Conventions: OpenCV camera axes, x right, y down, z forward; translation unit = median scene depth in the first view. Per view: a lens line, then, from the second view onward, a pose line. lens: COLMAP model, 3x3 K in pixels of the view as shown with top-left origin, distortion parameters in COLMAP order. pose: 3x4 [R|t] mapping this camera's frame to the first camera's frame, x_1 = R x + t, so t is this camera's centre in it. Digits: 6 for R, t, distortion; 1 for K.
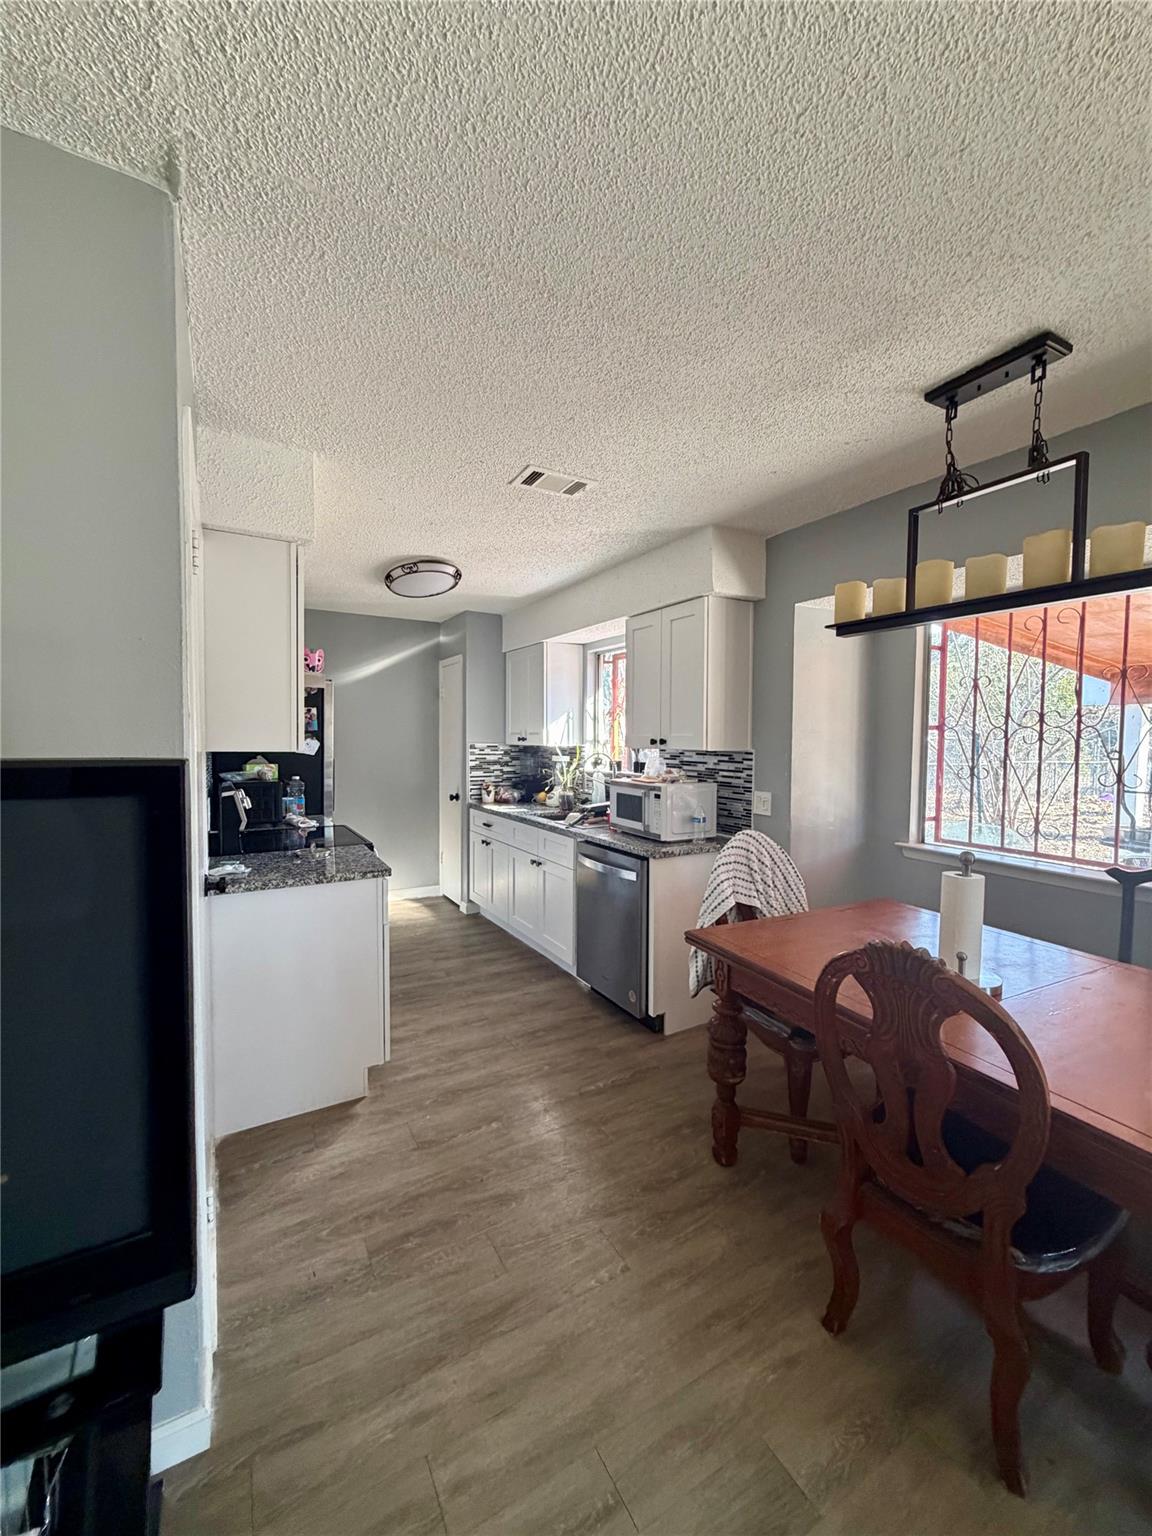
lens RADIAL K [[607.6, 0, 575.5], [0, 607.6, 767.3], [0, 0, 1]] dist [-0.006078, 0.000873]
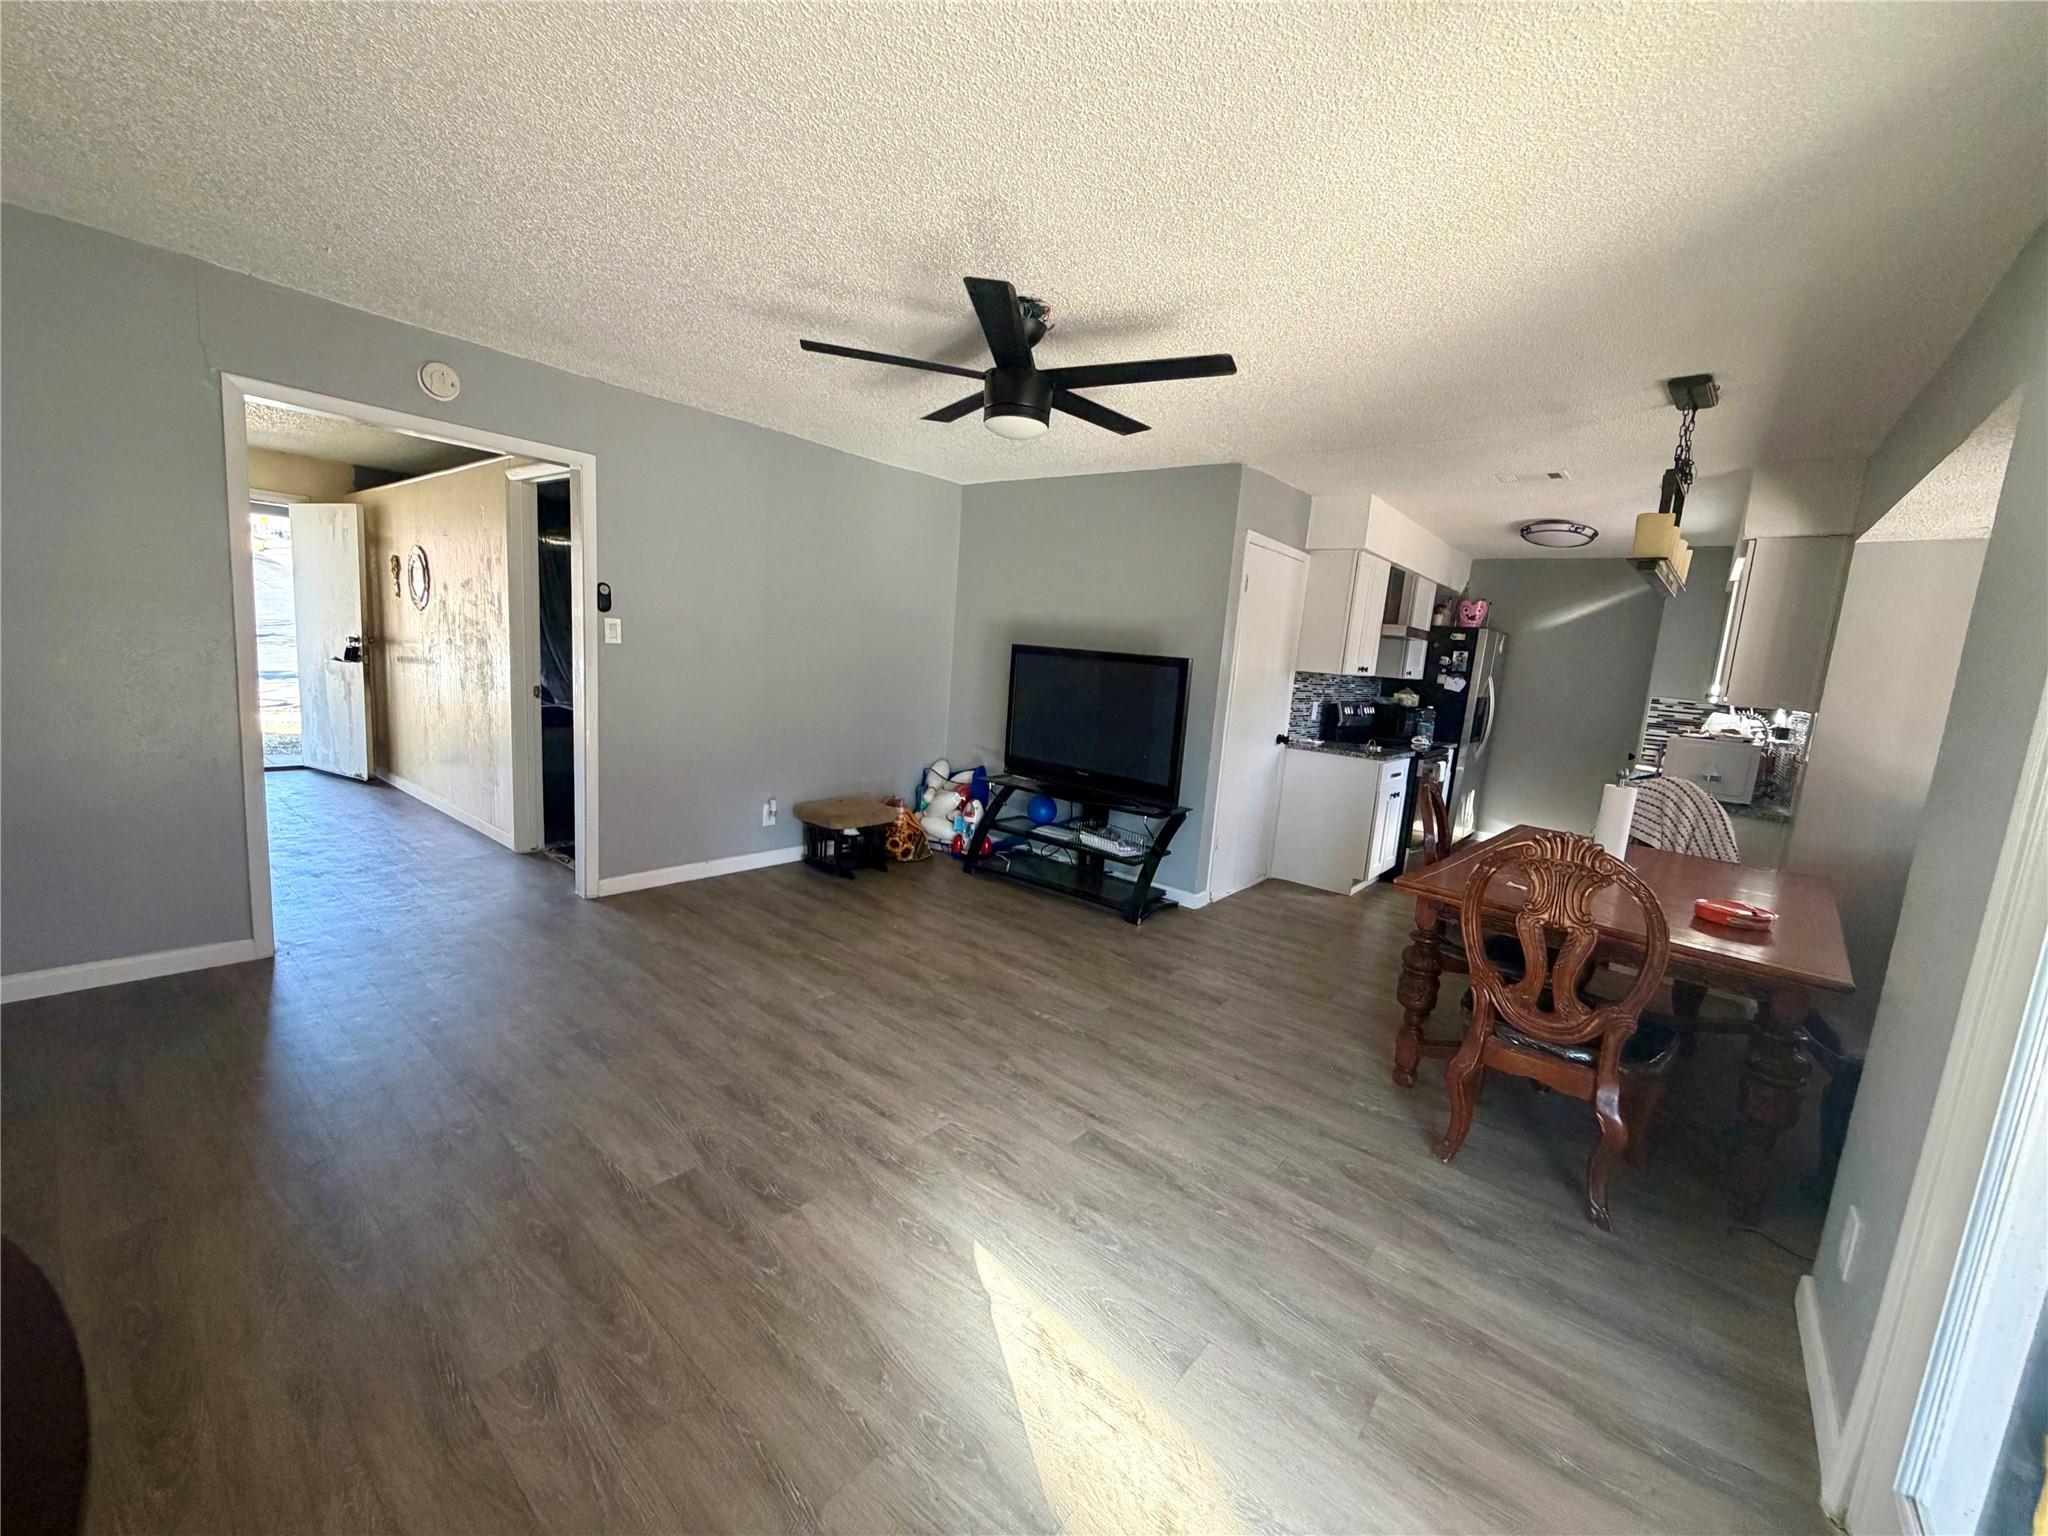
lens RADIAL K [[810.1, 0, 1015.7], [0, 810.1, 769.0], [0, 0, 1]] dist [-0.006078, 0.000873]
pose [[0.348235, 0.162435, -0.923227, 0.974900], [-0.119747, 0.984512, 0.128050, 0.039399], [0.929727, 0.065962, 0.362292, -0.466888]]
